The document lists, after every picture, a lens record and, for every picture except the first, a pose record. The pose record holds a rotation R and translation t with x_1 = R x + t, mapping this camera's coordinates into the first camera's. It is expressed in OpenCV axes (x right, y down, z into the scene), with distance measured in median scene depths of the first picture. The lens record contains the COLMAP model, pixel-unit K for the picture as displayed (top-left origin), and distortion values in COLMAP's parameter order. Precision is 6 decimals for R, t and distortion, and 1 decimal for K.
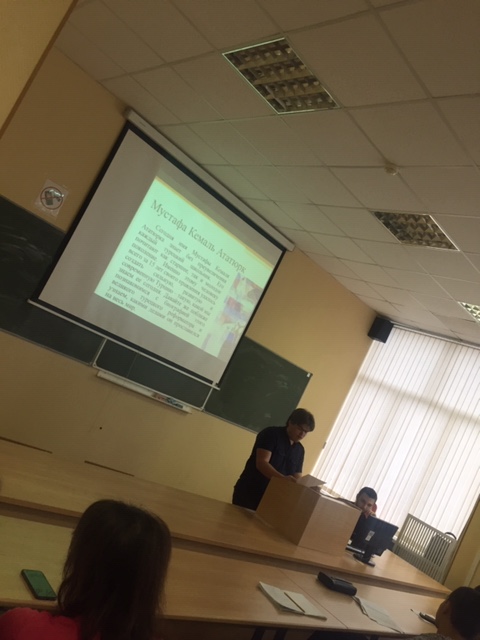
lens RADIAL K [[552.2, 0, 244.9], [0, 552.2, 319.2], [0, 0, 1]] dist [0.041917, -0.002322]
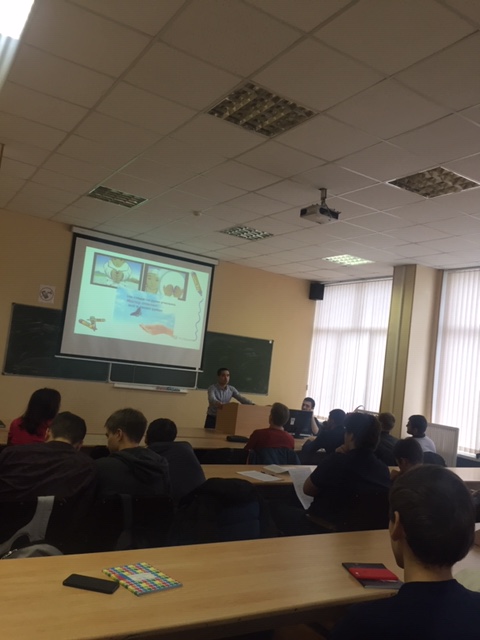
lens RADIAL K [[544.1, 0, 240.0], [0, 544.1, 320.0], [0, 0, 1]] dist [0.055947, -0.001818]
pose [[0.925176, -0.350546, -0.145490, 0.313473], [0.347092, 0.936533, -0.049330, 0.108245], [0.153548, -0.004859, 0.988129, -0.422586]]
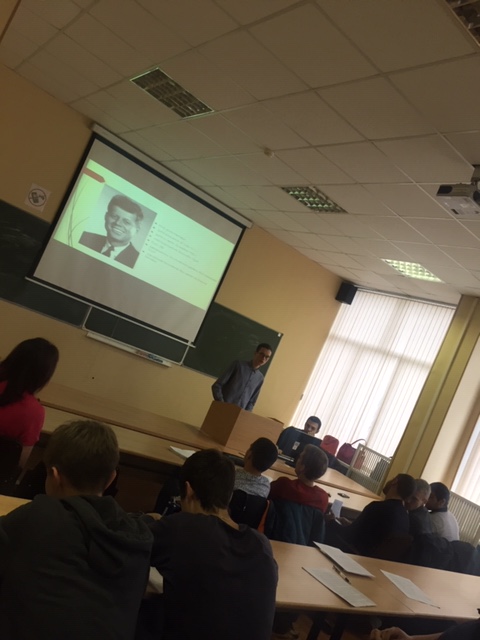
lens RADIAL K [[550.8, 0, 240.7], [0, 550.8, 315.8], [0, 0, 1]] dist [0.051508, -0.003502]
pose [[0.993220, -0.058978, -0.100174, 0.183321], [0.059430, 0.998231, 0.001528, 0.065363], [0.099906, -0.007471, 0.994969, -0.189949]]
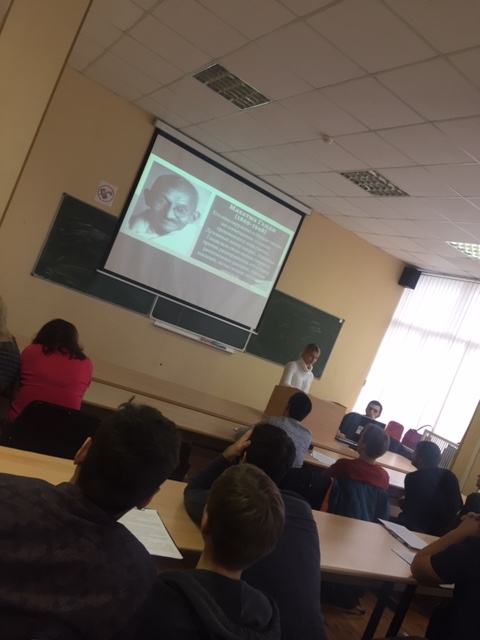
lens RADIAL K [[550.8, 0, 240.7], [0, 550.8, 315.8], [0, 0, 1]] dist [0.051508, -0.003502]
pose [[0.975000, -0.073711, -0.209624, 0.184351], [0.078490, 0.996809, 0.014560, 0.068160], [0.207882, -0.030649, 0.977674, -0.210360]]
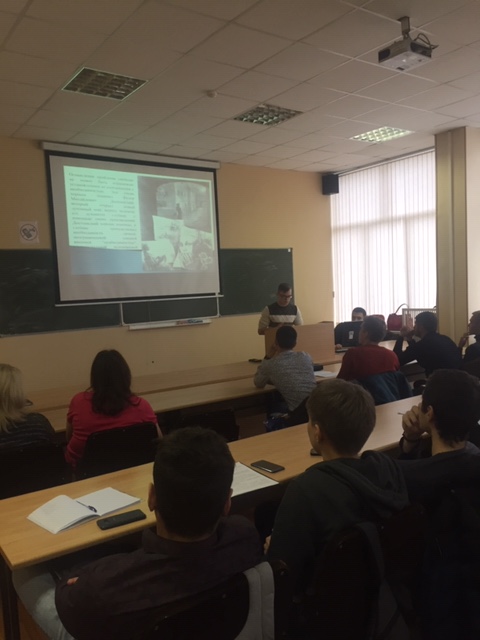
lens RADIAL K [[547.4, 0, 242.6], [0, 547.4, 316.3], [0, 0, 1]] dist [0.087694, -0.104261]
pose [[0.867349, -0.475285, -0.147682, 0.162291], [0.491789, 0.864045, 0.107564, 0.055863], [0.076480, -0.165924, 0.983168, -0.255380]]
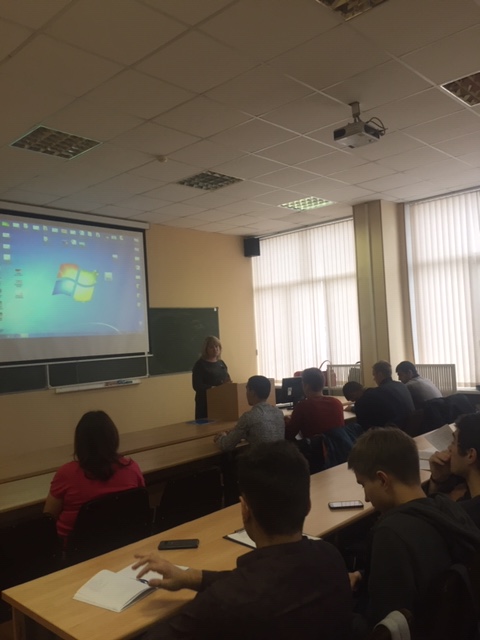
lens RADIAL K [[547.4, 0, 242.6], [0, 547.4, 316.3], [0, 0, 1]] dist [0.087694, -0.104261]
pose [[0.869049, -0.489394, 0.072435, 0.086546], [0.480950, 0.870057, 0.108112, 0.014396], [-0.115932, -0.059117, 0.991496, -0.259026]]
